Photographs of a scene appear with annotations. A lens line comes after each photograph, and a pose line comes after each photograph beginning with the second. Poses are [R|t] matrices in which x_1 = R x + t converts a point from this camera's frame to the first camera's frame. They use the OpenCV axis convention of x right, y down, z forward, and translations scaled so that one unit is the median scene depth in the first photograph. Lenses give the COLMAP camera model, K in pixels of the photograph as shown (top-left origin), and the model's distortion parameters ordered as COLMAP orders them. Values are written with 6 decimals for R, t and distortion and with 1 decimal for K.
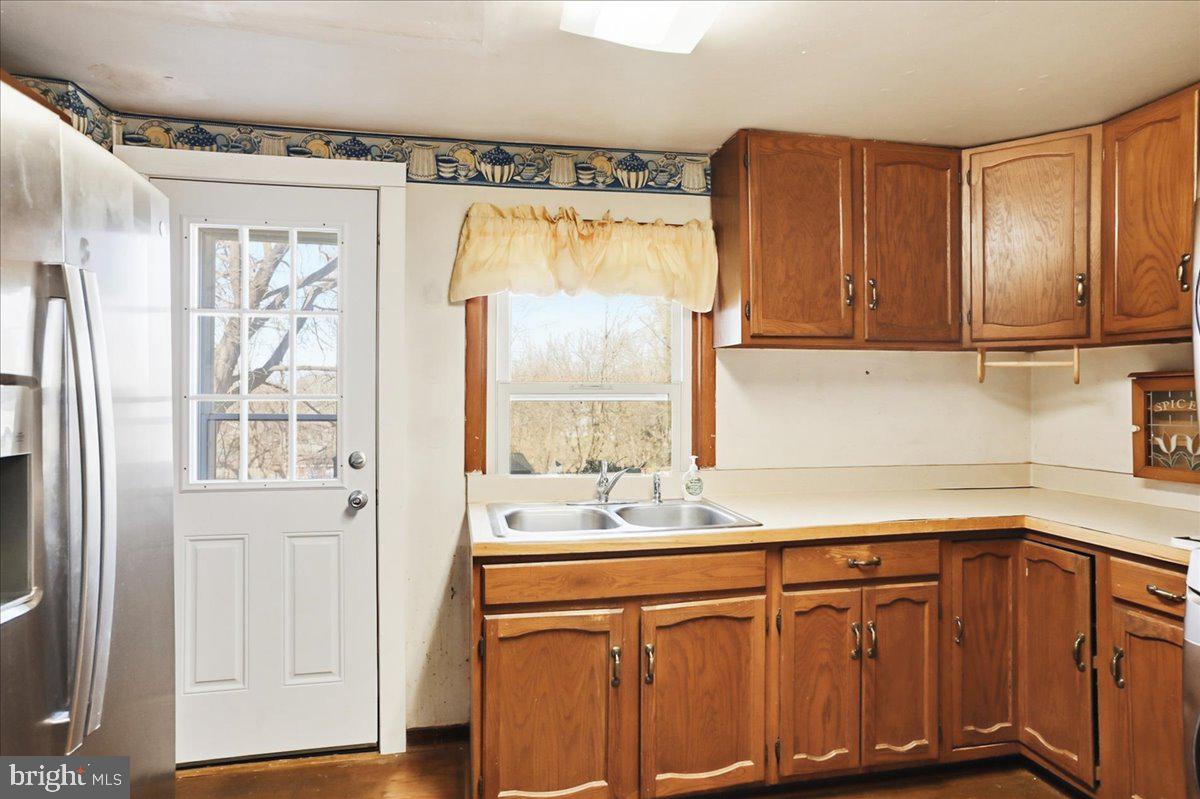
lens RADIAL K [[695.2, 0, 604.3], [0, 695.2, 388.5], [0, 0, 1]] dist [-0.047888, 0.015258]
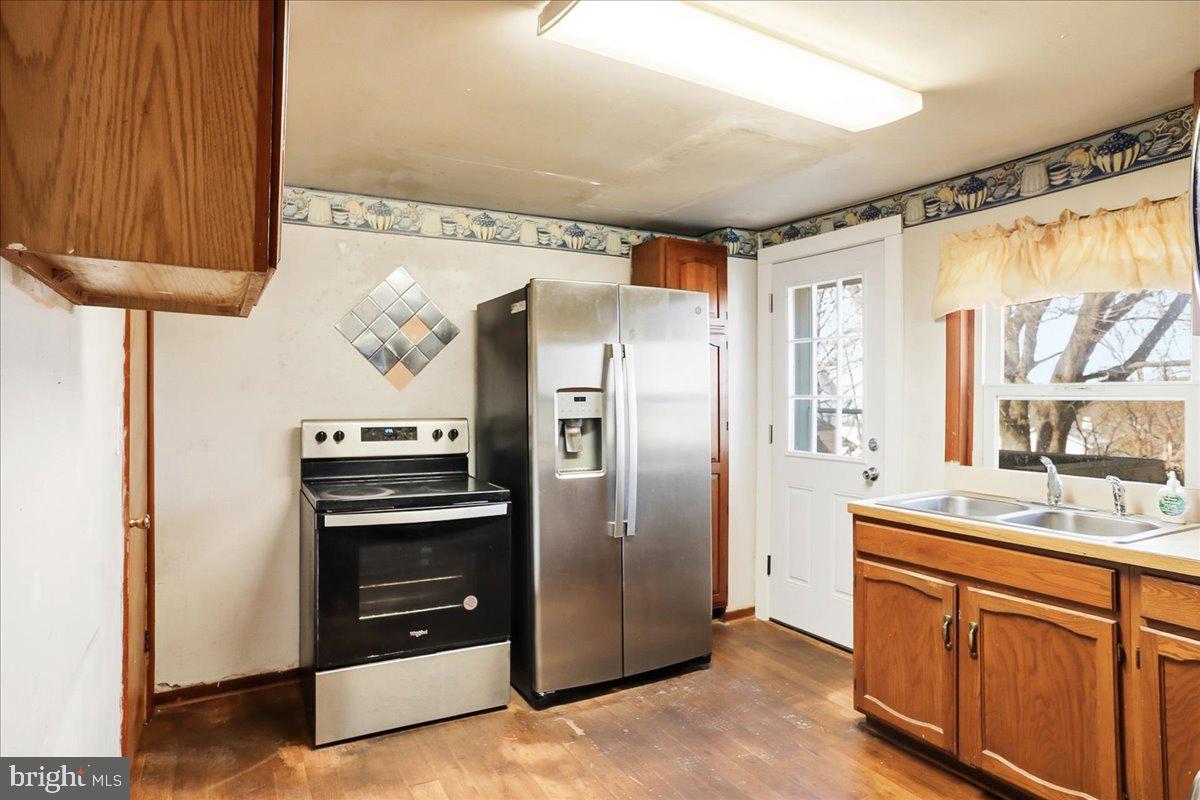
lens RADIAL K [[695.2, 0, 603.9], [0, 695.2, 402.0], [0, 0, 1]] dist [-0.047888, 0.015258]
pose [[0.299984, 0.012688, -0.953860, 0.787838], [-0.000416, 0.999913, 0.013170, 0.004219], [0.953944, -0.003554, 0.299964, 0.096036]]
